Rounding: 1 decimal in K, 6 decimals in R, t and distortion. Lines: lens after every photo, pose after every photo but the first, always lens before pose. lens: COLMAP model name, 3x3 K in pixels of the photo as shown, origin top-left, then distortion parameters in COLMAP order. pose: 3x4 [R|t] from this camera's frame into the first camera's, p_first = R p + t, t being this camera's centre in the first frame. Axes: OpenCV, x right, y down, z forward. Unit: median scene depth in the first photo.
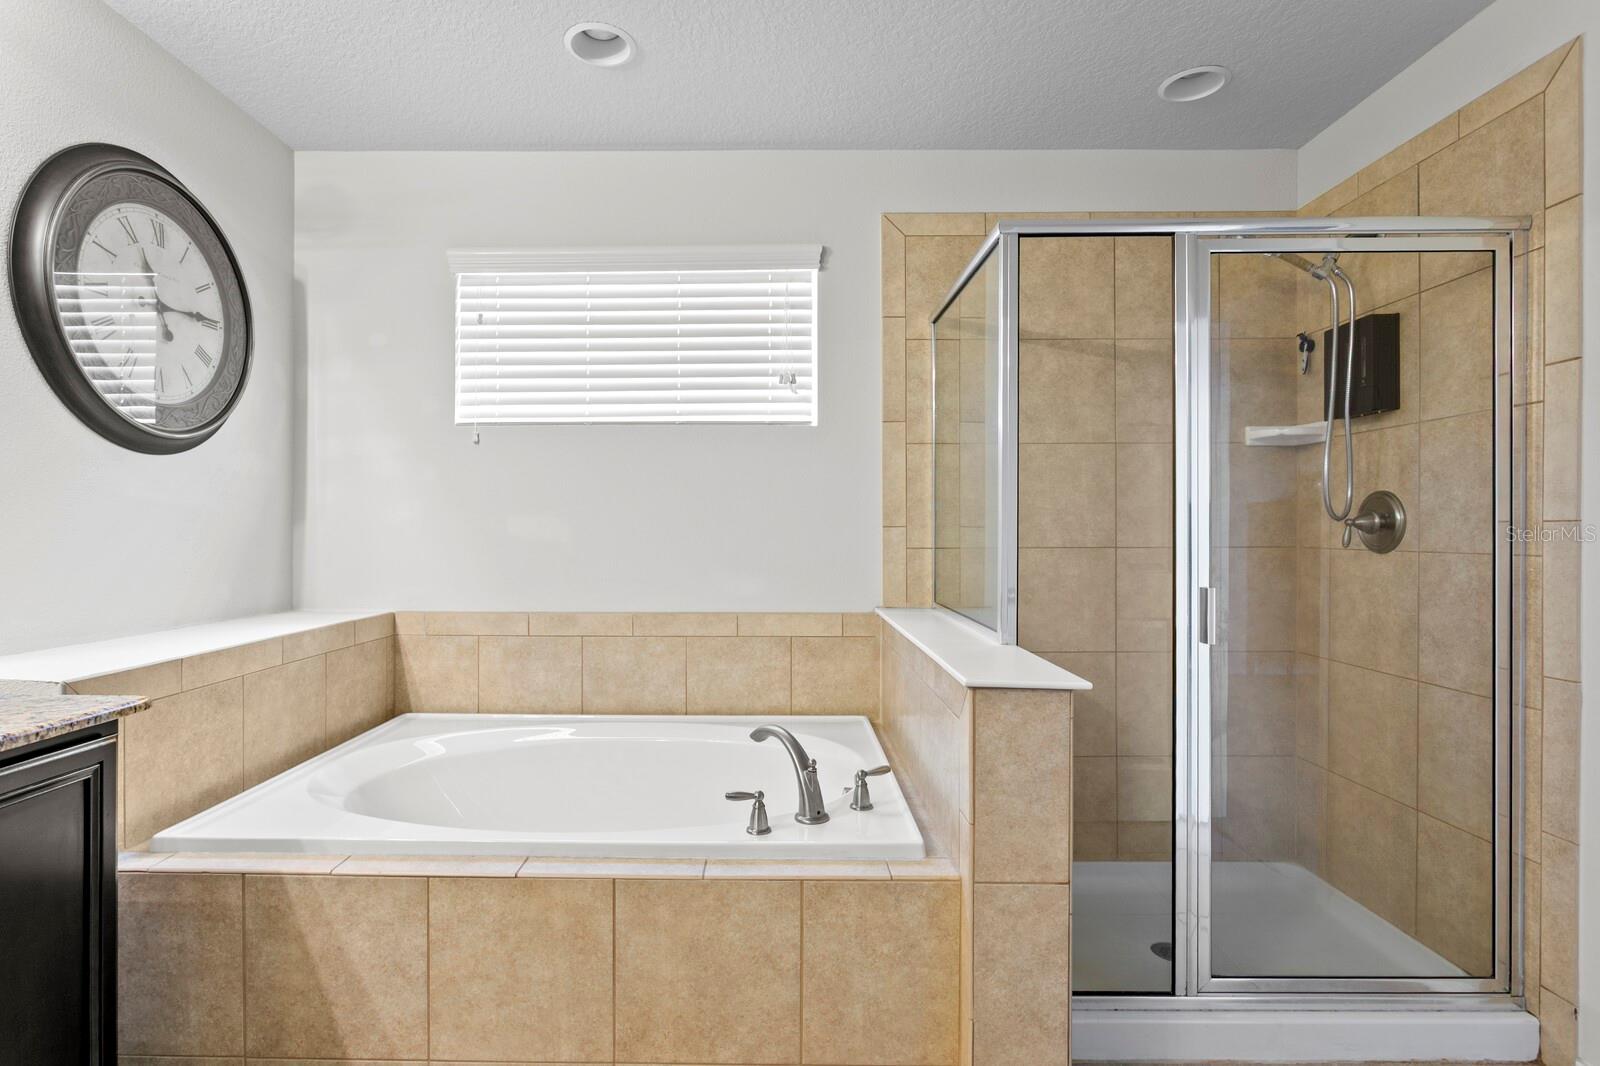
lens RADIAL K [[765.4, 0, 791.7], [0, 765.4, 529.0], [0, 0, 1]] dist [-0.004898, 0.003967]
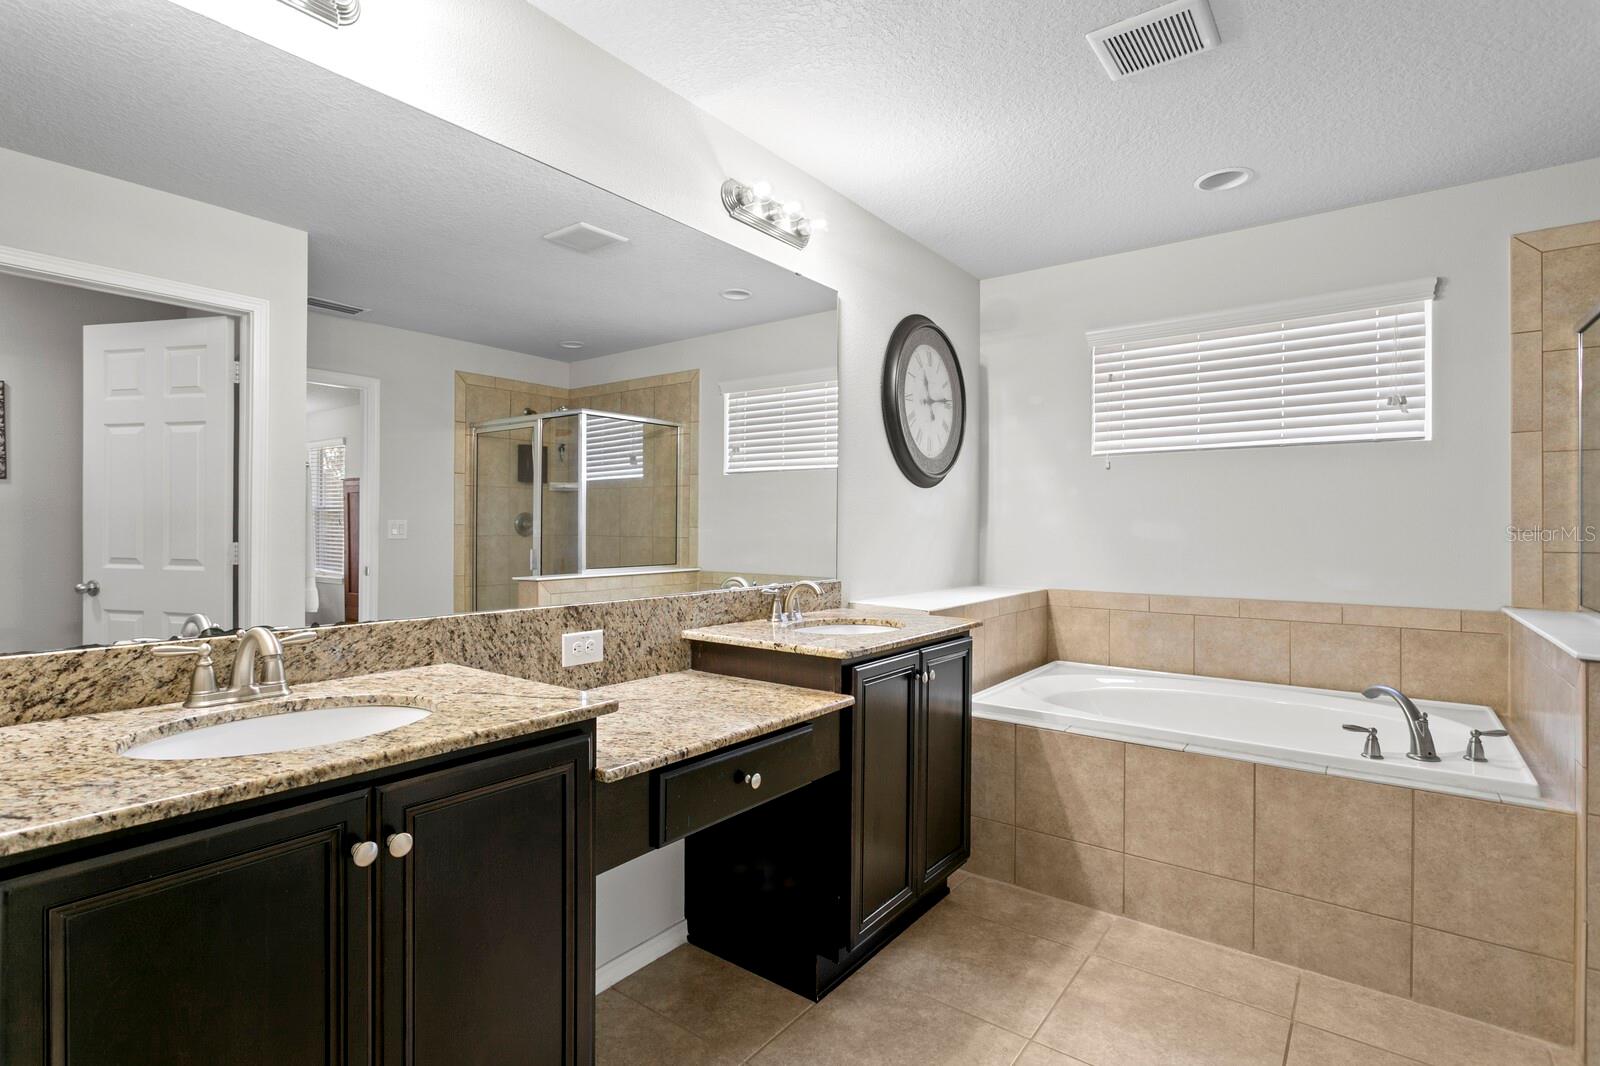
lens RADIAL K [[765.4, 0, 791.7], [0, 765.4, 529.0], [0, 0, 1]] dist [-0.004898, 0.003967]
pose [[0.784424, 0.001374, -0.620223, -0.009800], [0.000382, 0.999996, 0.002699, -0.013705], [0.620224, -0.002354, 0.784421, -0.663531]]
